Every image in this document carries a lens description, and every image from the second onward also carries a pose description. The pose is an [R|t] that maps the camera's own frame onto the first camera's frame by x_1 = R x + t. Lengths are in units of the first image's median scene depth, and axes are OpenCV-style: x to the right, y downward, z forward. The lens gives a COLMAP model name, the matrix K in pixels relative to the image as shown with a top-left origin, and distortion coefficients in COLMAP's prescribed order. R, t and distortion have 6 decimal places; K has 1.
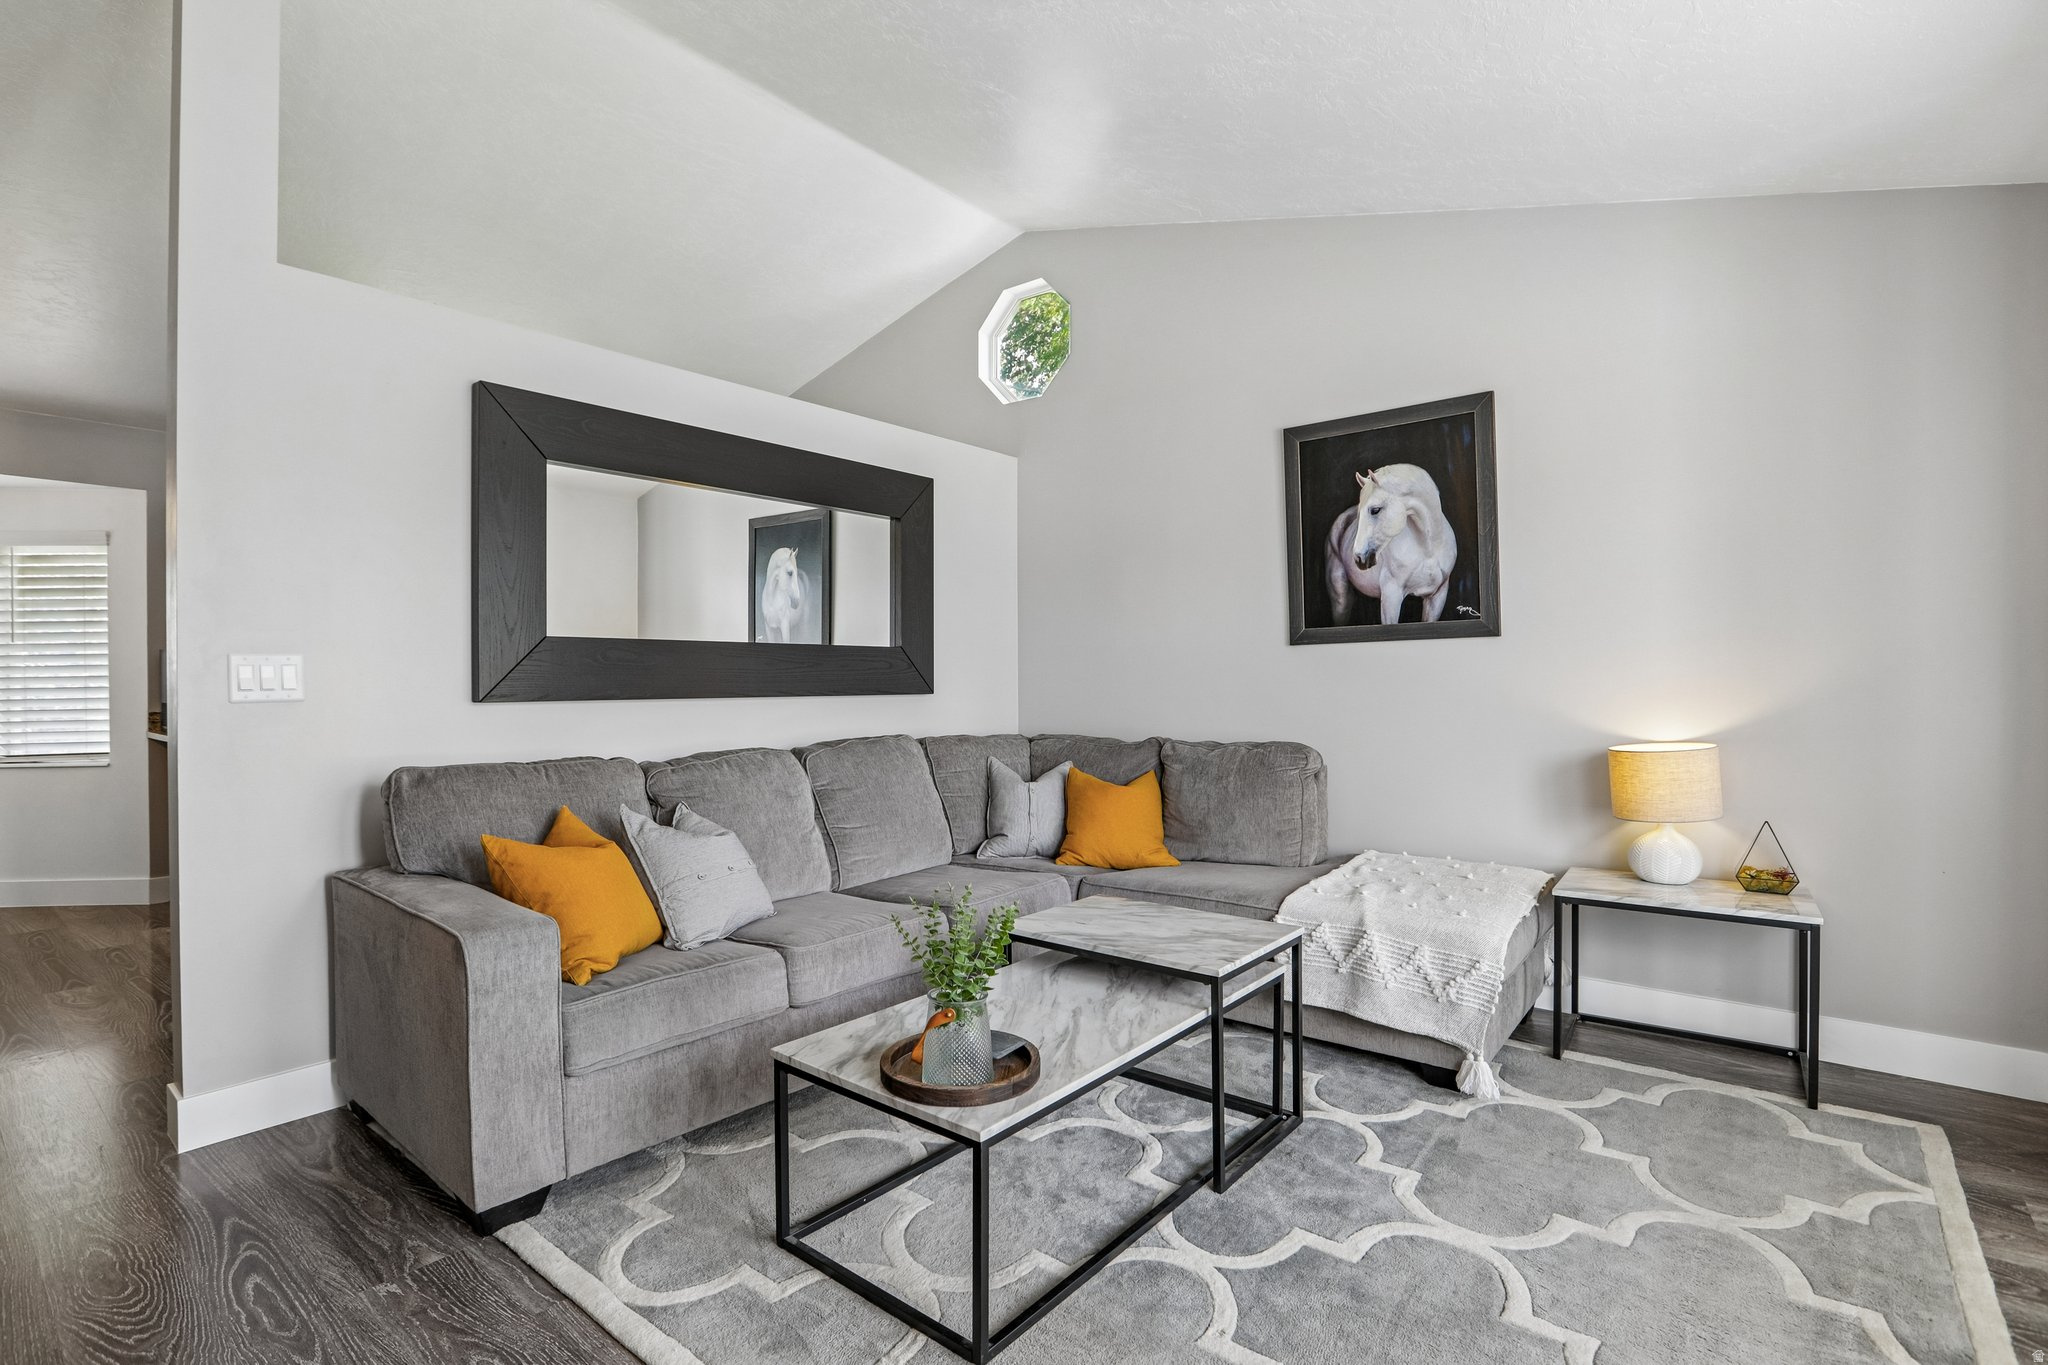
lens RADIAL K [[1002.9, 0, 1024.0], [0, 1002.9, 682.5], [0, 0, 1]] dist [0.000395, 0.000188]
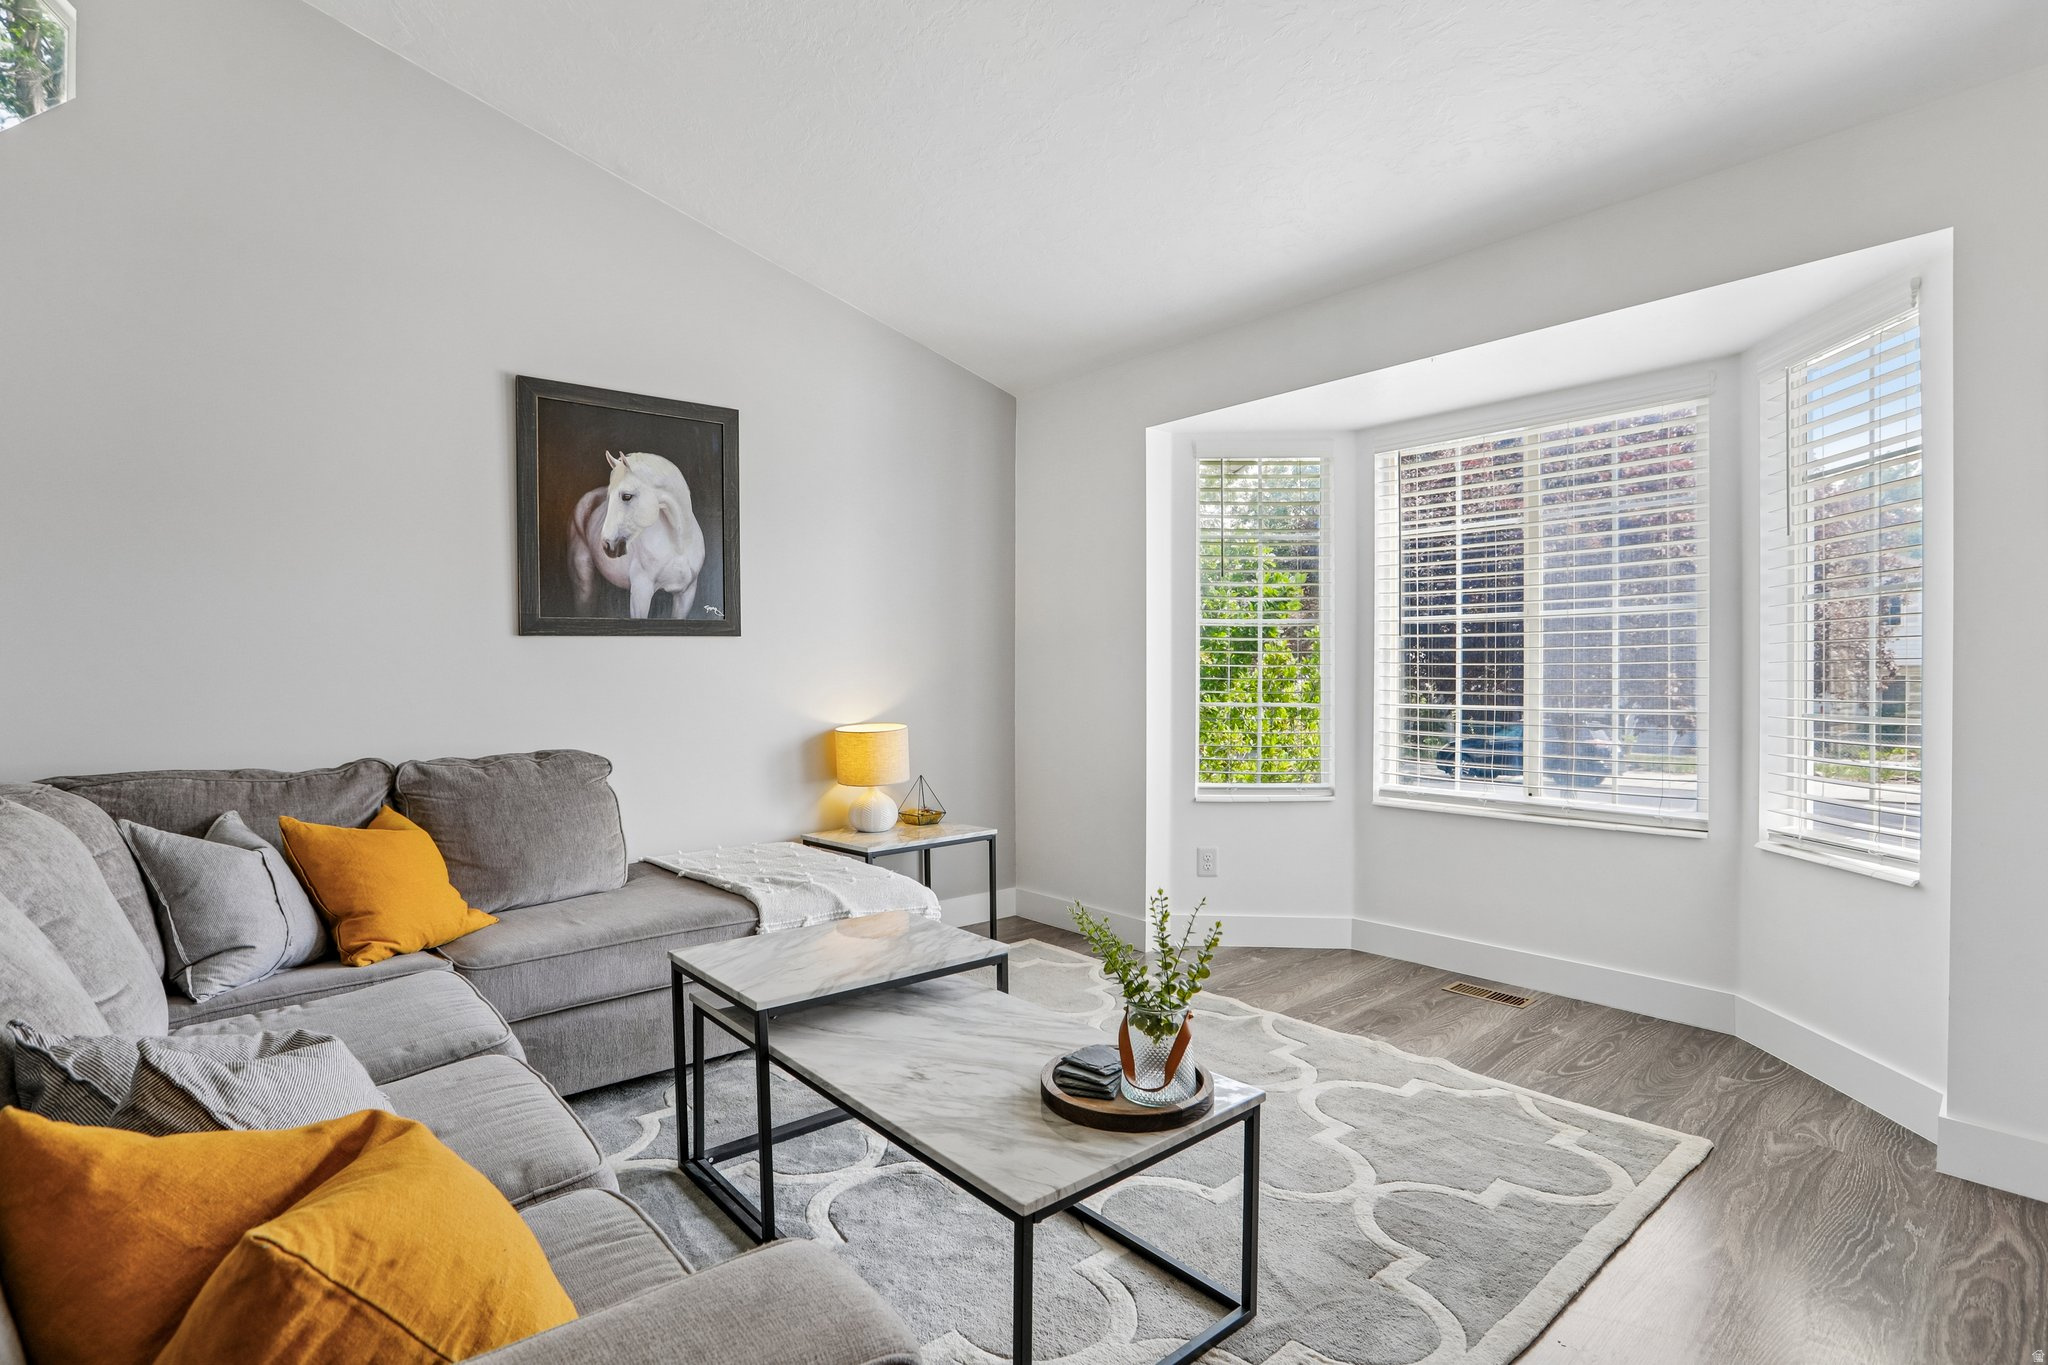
lens RADIAL K [[980.4, 0, 1024.0], [0, 980.4, 682.5], [0, 0, 1]] dist [-0.039259, 0.000231]
pose [[0.187921, -0.001000, 0.982184, -0.478365], [0.014642, 0.999891, -0.001783, 0.009524], [-0.982075, 0.014716, 0.187916, 0.471819]]
